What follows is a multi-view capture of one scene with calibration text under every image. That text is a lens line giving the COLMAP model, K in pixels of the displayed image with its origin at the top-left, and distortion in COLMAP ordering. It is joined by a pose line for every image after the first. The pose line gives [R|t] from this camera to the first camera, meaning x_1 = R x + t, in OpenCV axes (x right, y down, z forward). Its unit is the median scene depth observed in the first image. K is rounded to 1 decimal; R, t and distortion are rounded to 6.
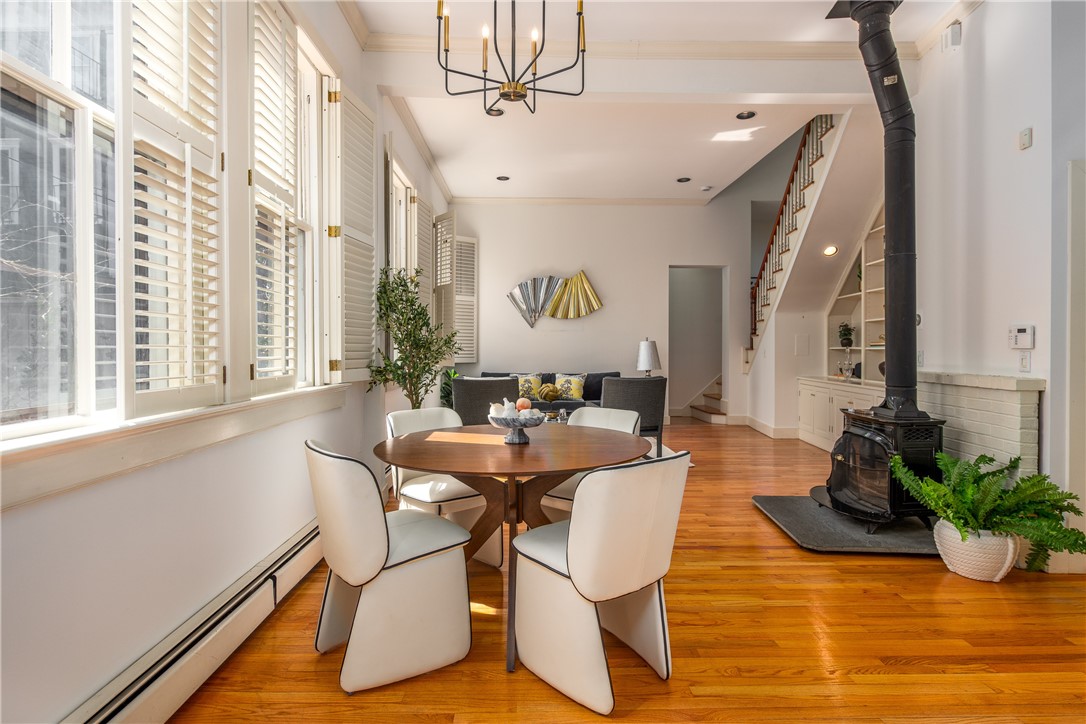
lens RADIAL K [[548.1, 0, 537.5], [0, 548.1, 352.1], [0, 0, 1]] dist [-0.000044, 0.000047]
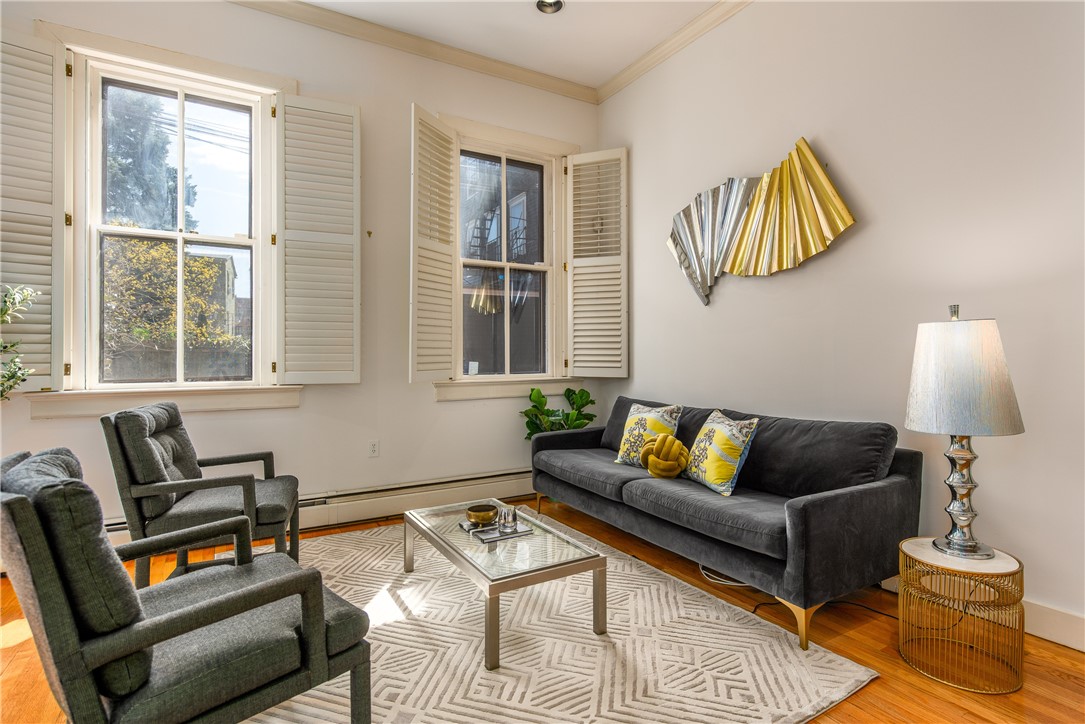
lens RADIAL K [[539.8, 0, 541.6], [0, 539.8, 349.8], [0, 0, 1]] dist [0.001752, 0.000124]
pose [[0.489116, -0.007245, -0.872188, 0.372756], [-0.002517, 0.999950, -0.009718, -0.002683], [0.872215, 0.006948, 0.489074, 0.797040]]
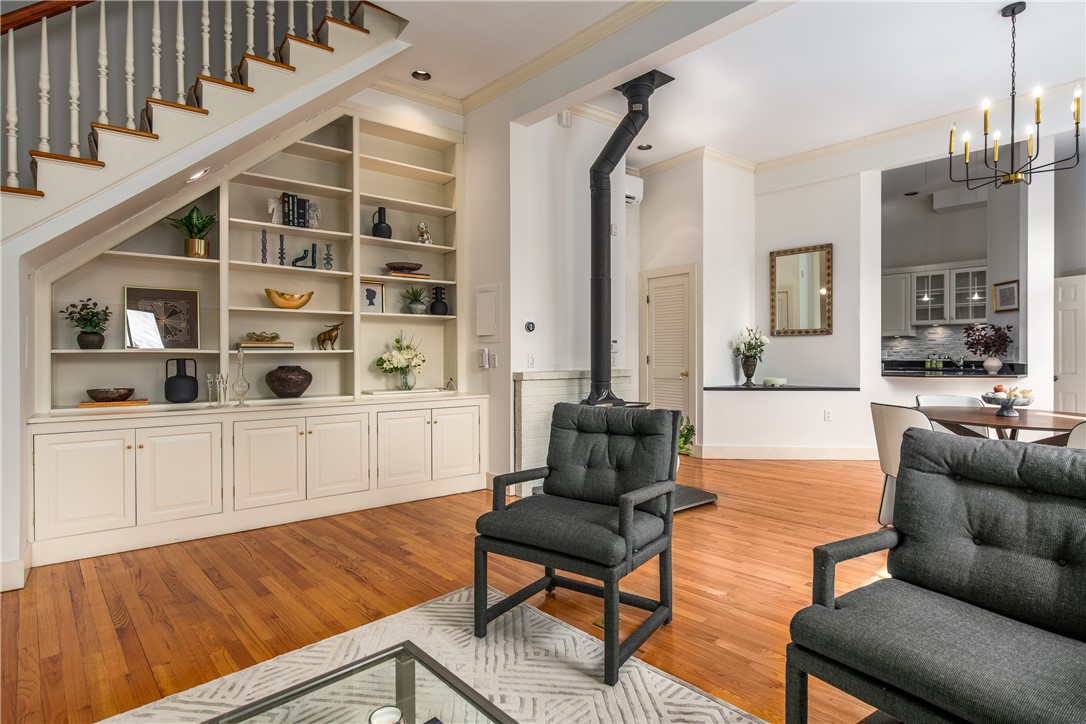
lens RADIAL K [[541.6, 0, 547.7], [0, 541.6, 359.8], [0, 0, 1]] dist [0.001995, -0.000134]
pose [[-0.674948, -0.003981, 0.737854, -0.098683], [0.005775, 0.999926, 0.010678, -0.001805], [-0.737842, 0.011468, -0.674876, 1.031429]]
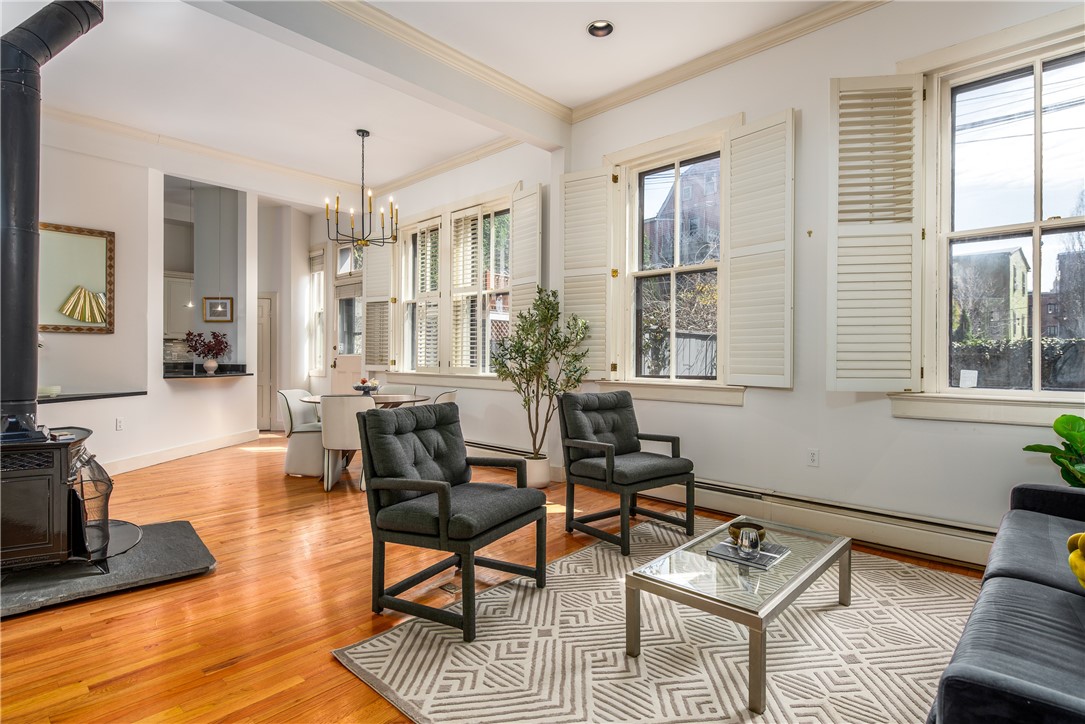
lens RADIAL K [[541.1, 0, 547.2], [0, 541.1, 359.8], [0, 0, 1]] dist [0.001995, -0.000134]
pose [[-0.691940, -0.001653, -0.721953, 0.368097], [-0.008164, 0.999951, 0.005535, -0.002885], [0.721908, 0.009723, -0.691920, 1.092937]]
